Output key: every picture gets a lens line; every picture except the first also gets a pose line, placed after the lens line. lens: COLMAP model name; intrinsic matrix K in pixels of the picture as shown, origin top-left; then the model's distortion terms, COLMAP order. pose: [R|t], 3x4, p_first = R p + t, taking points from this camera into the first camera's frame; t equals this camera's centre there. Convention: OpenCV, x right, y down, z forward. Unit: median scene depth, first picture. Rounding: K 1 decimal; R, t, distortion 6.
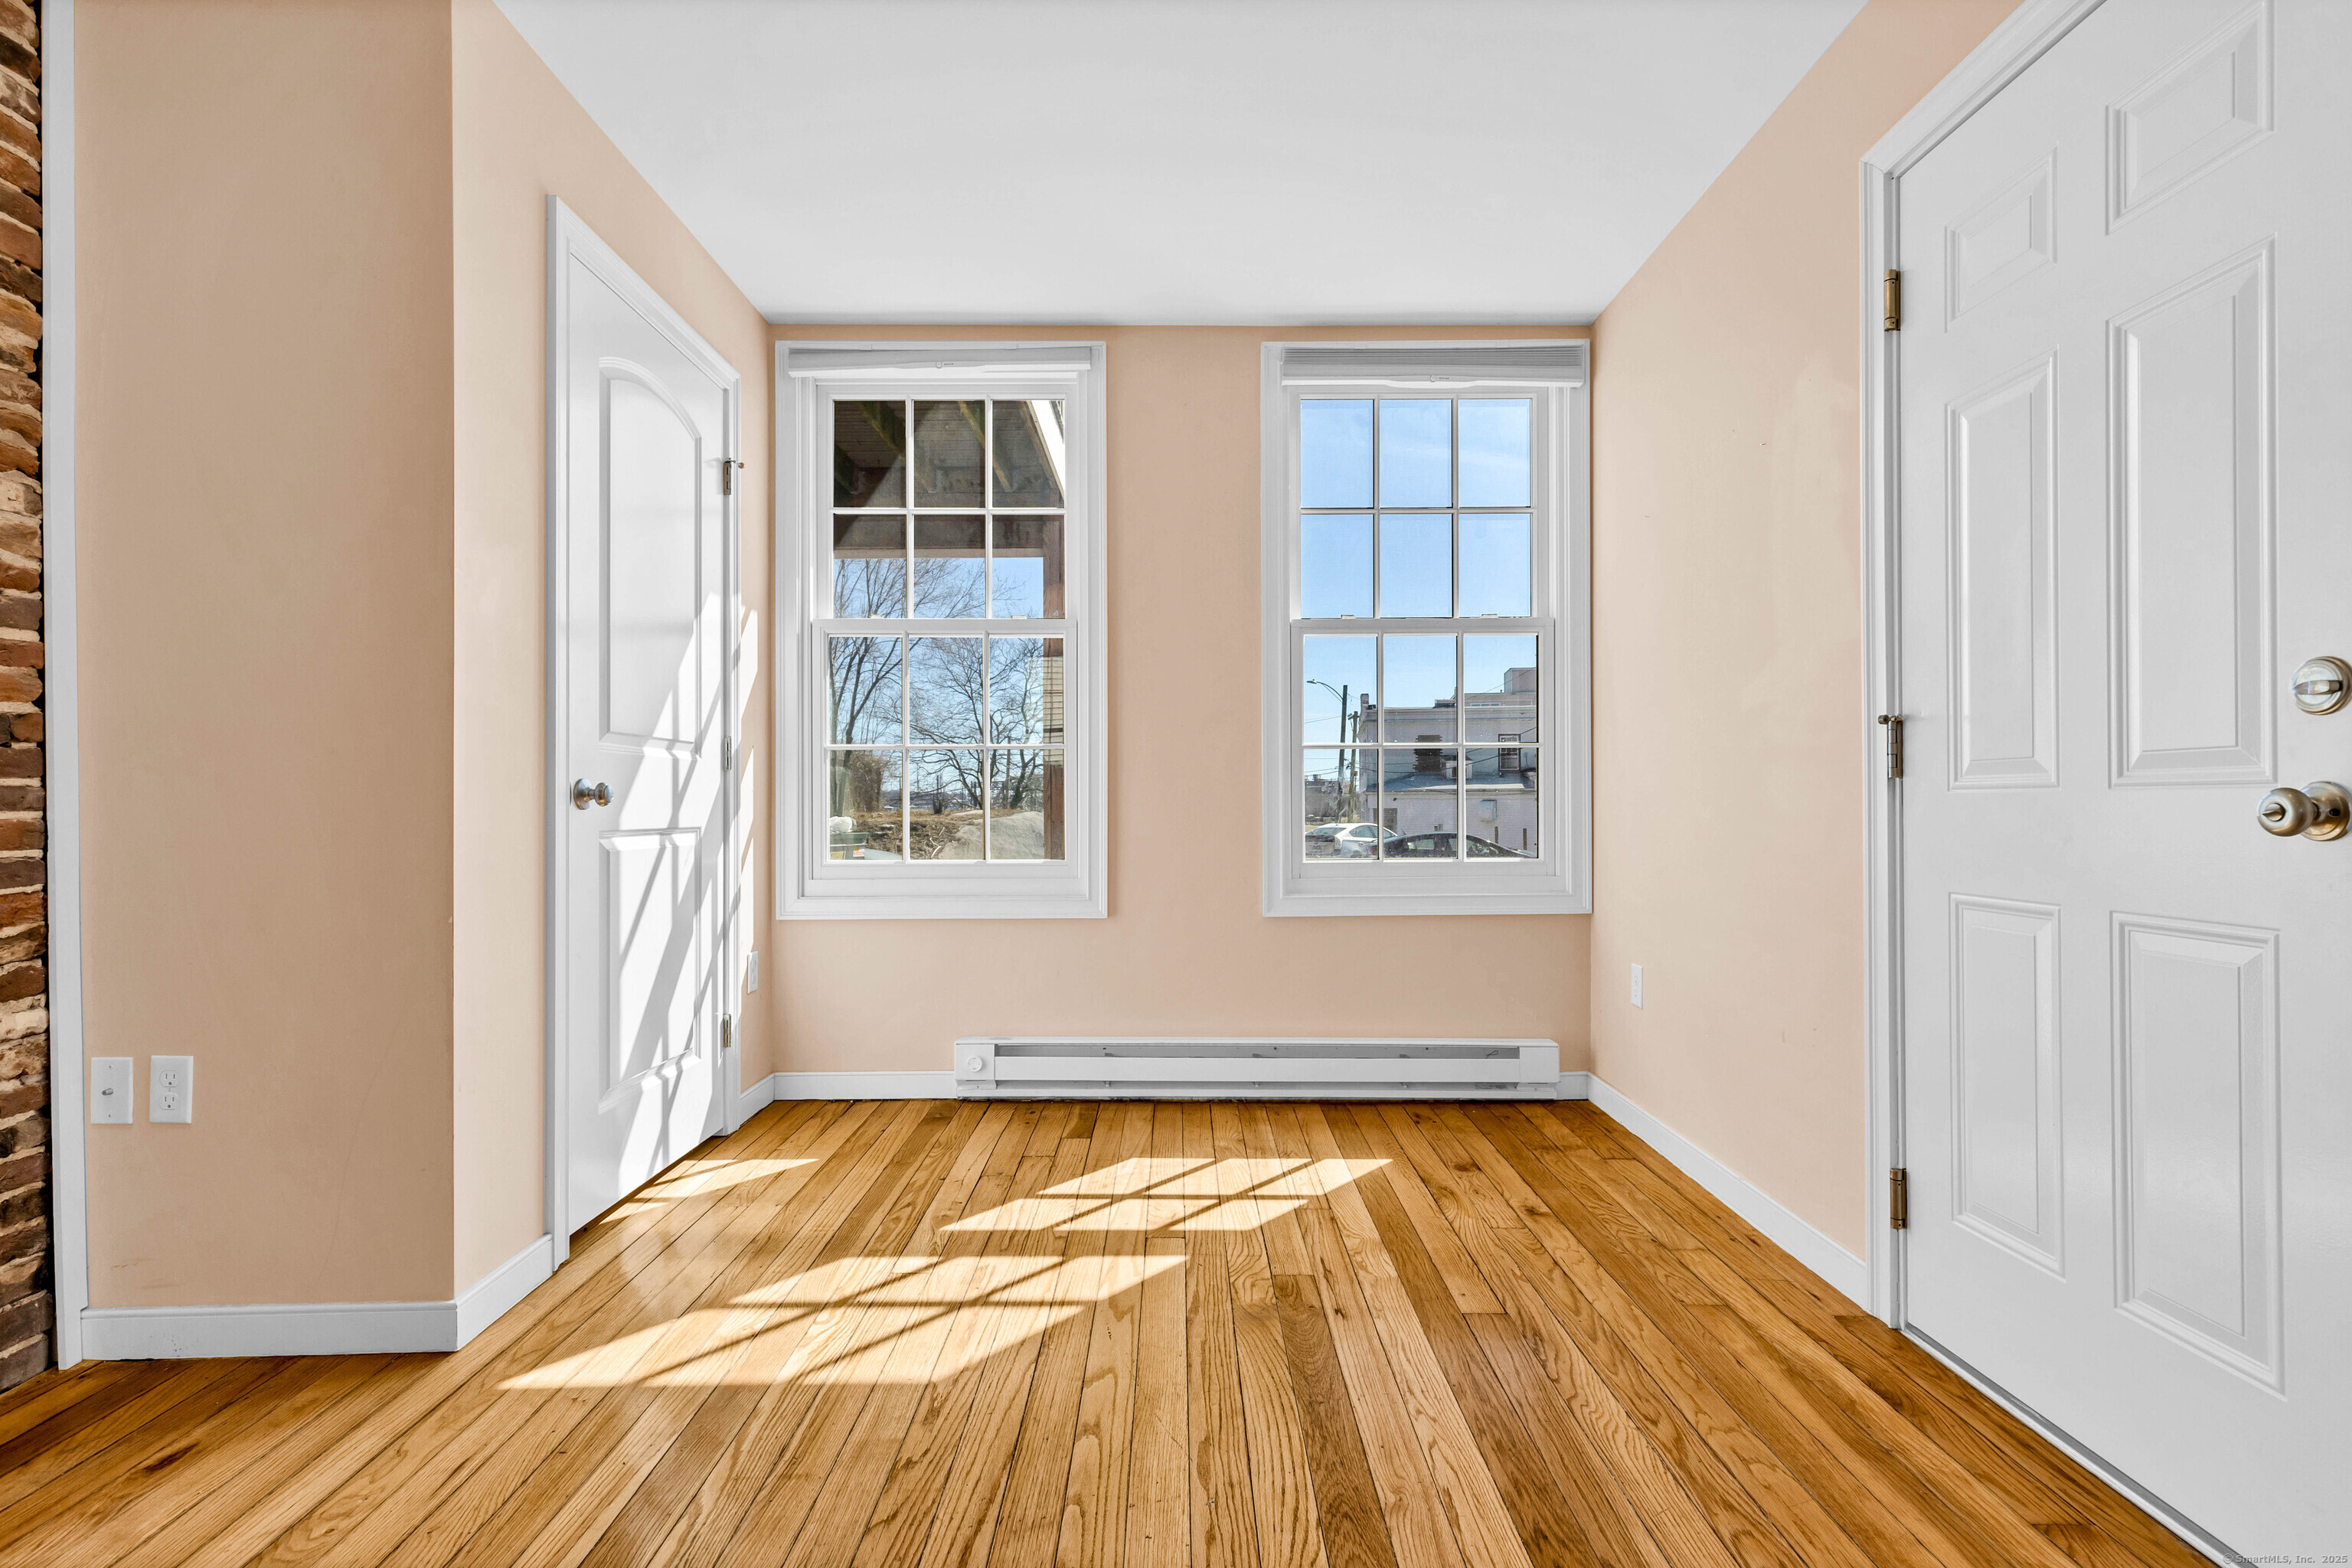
lens RADIAL K [[1117.1, 0, 1191.3], [0, 1117.1, 798.3], [0, 0, 1]] dist [0.002387, 0.000242]
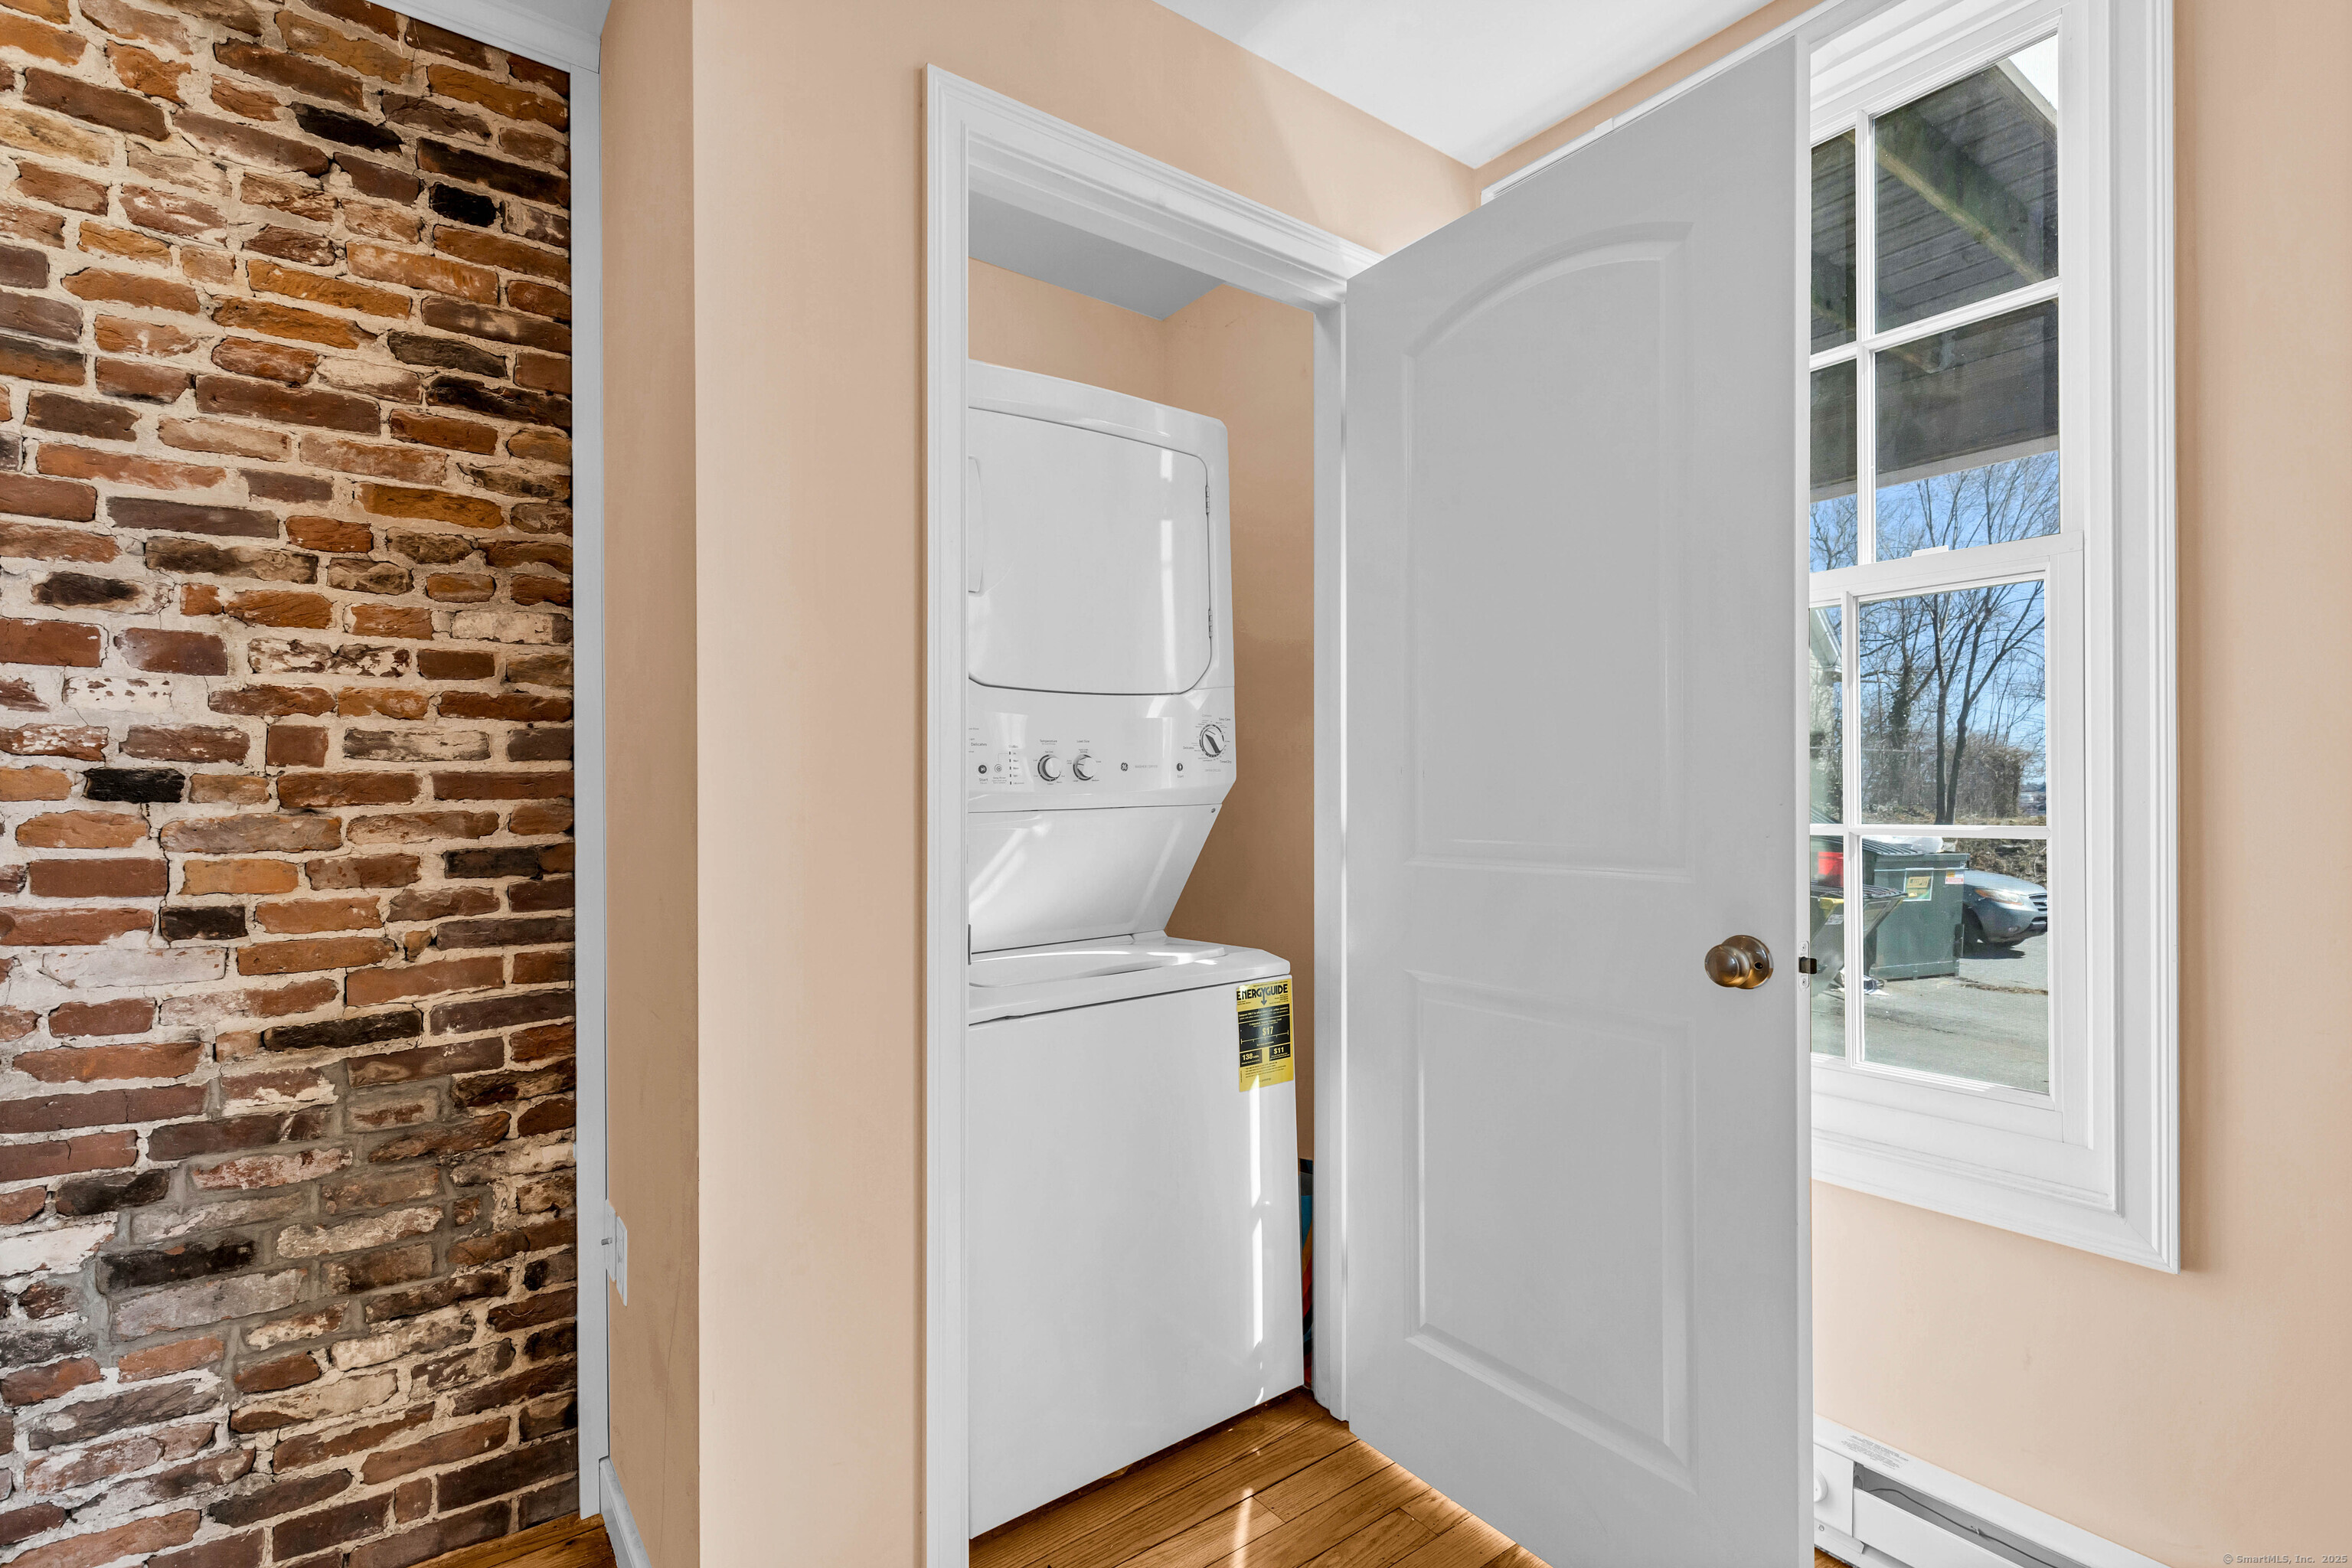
lens RADIAL K [[1084.8, 0, 1185.0], [0, 1084.8, 792.3], [0, 0, 1]] dist [0.005246, -0.000084]
pose [[0.577659, -0.002179, -0.816275, 0.069334], [0.006356, 0.999978, 0.001828, -0.119744], [0.816253, -0.006244, 0.577660, 0.895926]]
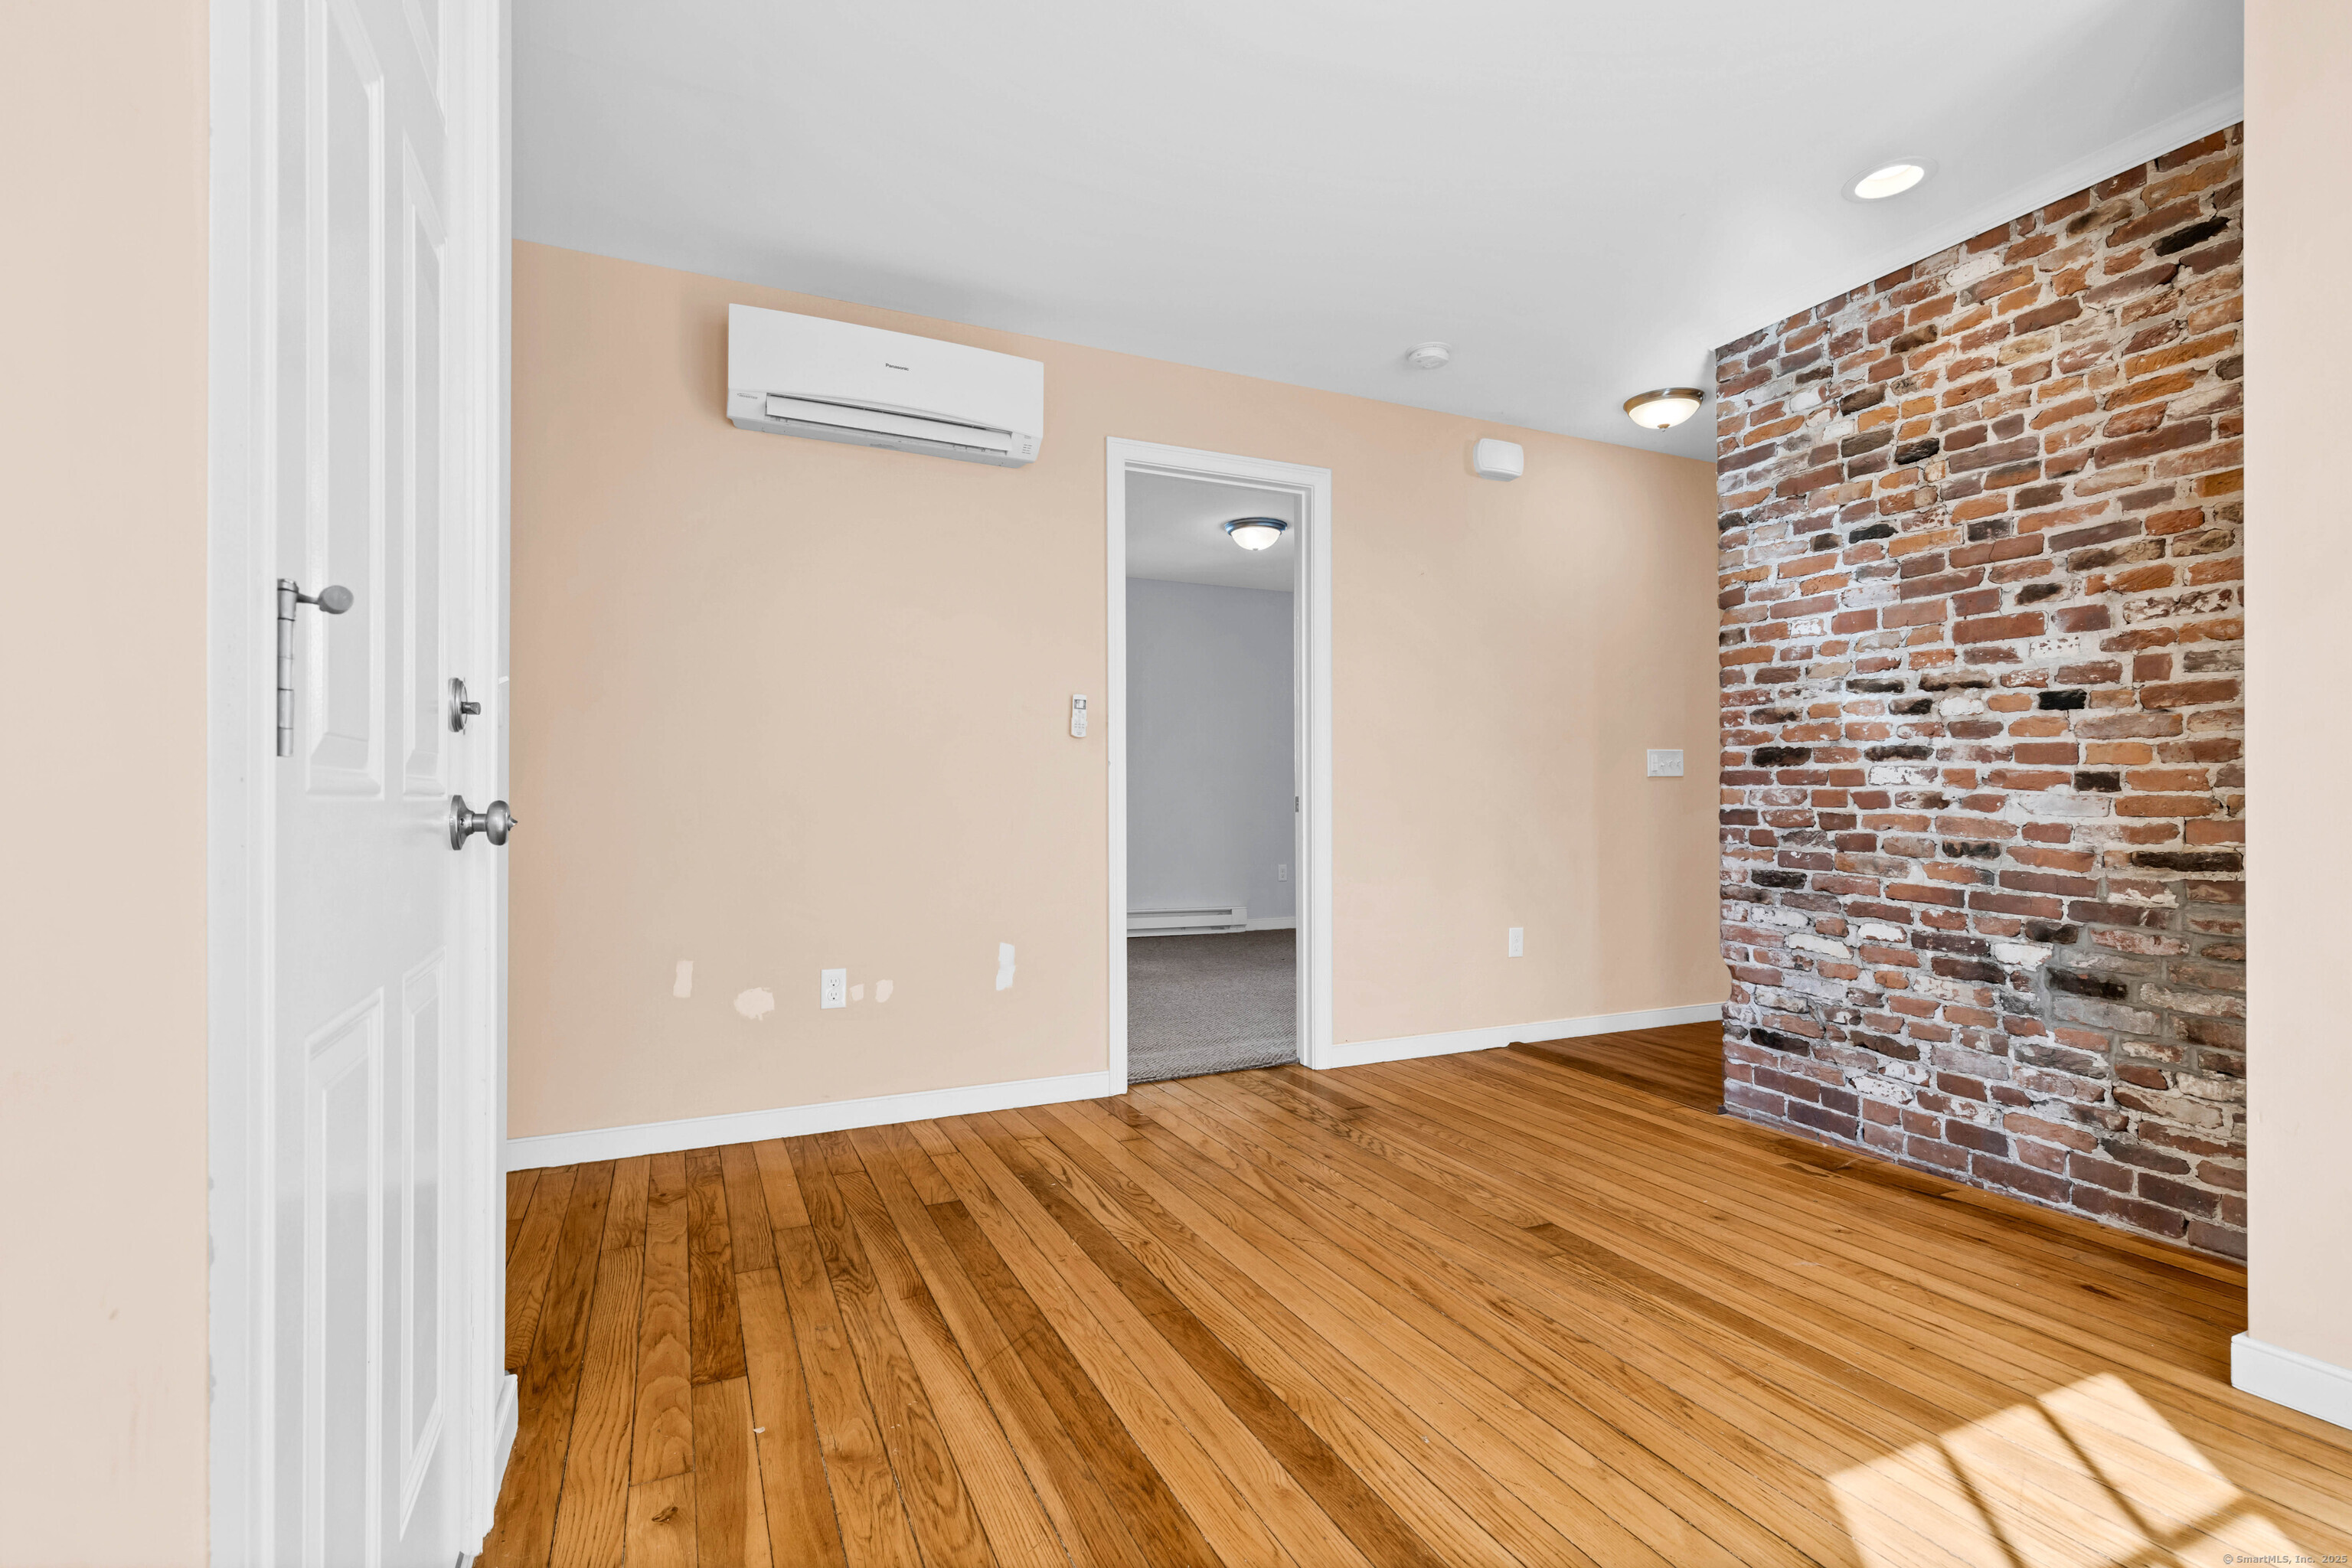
lens RADIAL K [[1084.8, 0, 1185.0], [0, 1084.8, 792.3], [0, 0, 1]] dist [0.005246, -0.000084]
pose [[-0.911822, -0.001585, -0.410582, 0.549626], [0.002455, 0.999954, -0.009312, -0.001246], [0.410578, -0.009498, -0.911776, 1.529620]]
